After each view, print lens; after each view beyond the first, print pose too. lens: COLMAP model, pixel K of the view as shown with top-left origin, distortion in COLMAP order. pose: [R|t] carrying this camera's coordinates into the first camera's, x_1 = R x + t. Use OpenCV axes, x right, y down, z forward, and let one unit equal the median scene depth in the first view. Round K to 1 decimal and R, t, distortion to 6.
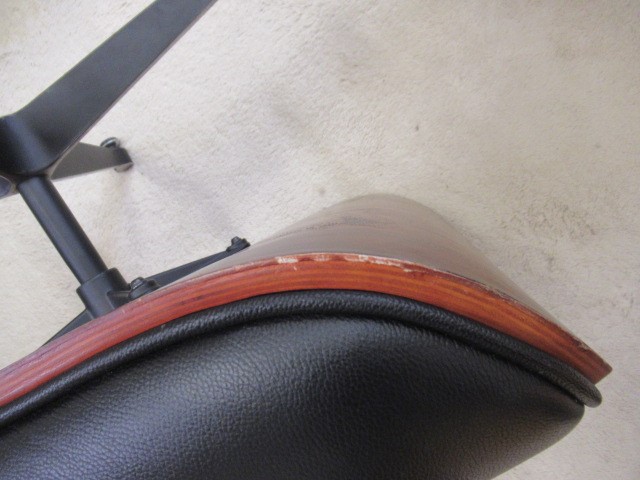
lens RADIAL K [[473.9, 0, 320.0], [0, 473.9, 240.0], [0, 0, 1]] dist [-0.012506, 0.004617]
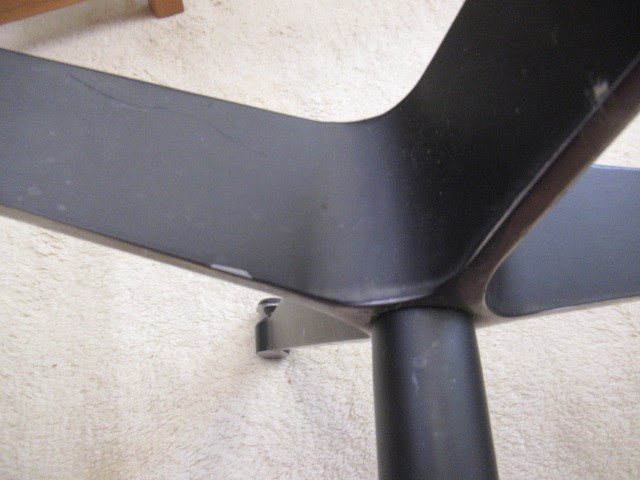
lens RADIAL K [[473.9, 0, 320.0], [0, 473.9, 240.0], [0, 0, 1]] dist [-0.012506, 0.004617]
pose [[0.816018, 0.575127, -0.057820, -0.426725], [-0.513736, 0.675772, -0.528591, 0.023480], [-0.264934, 0.461044, 0.846905, 0.461917]]
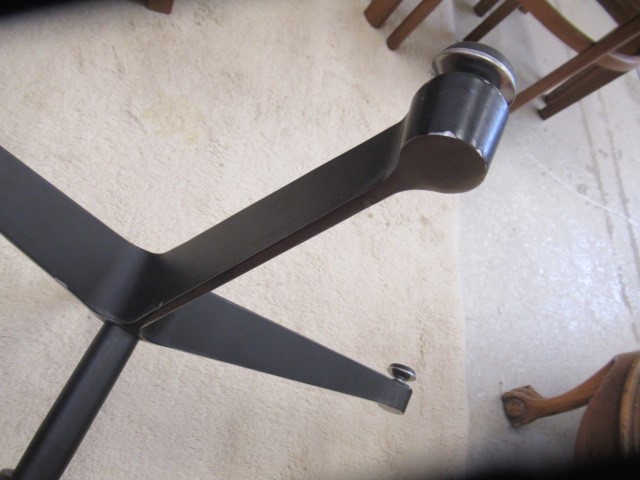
lens RADIAL K [[473.9, 0, 320.0], [0, 473.9, 240.0], [0, 0, 1]] dist [-0.012506, 0.004617]
pose [[0.411308, 0.904079, 0.116050, -0.445275], [-0.664396, 0.384529, -0.640871, 0.072113], [-0.624022, 0.186492, 0.758826, 0.096976]]
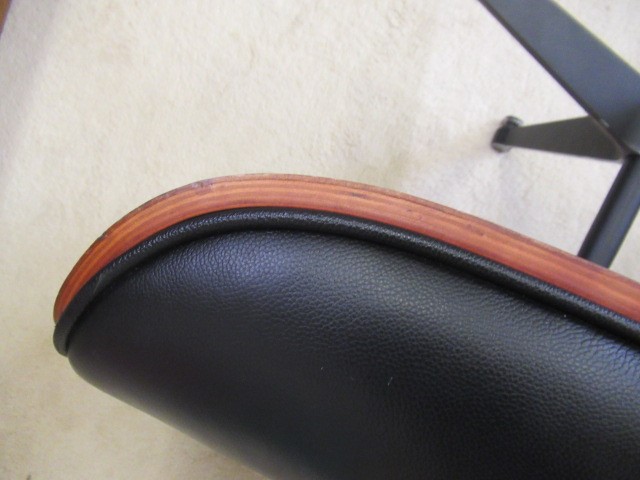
lens RADIAL K [[473.9, 0, 320.0], [0, 473.9, 240.0], [0, 0, 1]] dist [-0.012506, 0.004617]
pose [[0.483540, 0.862410, 0.149794, -0.592726], [-0.852741, 0.502736, -0.141733, 0.408004], [-0.197538, -0.059202, 0.978506, 0.114458]]
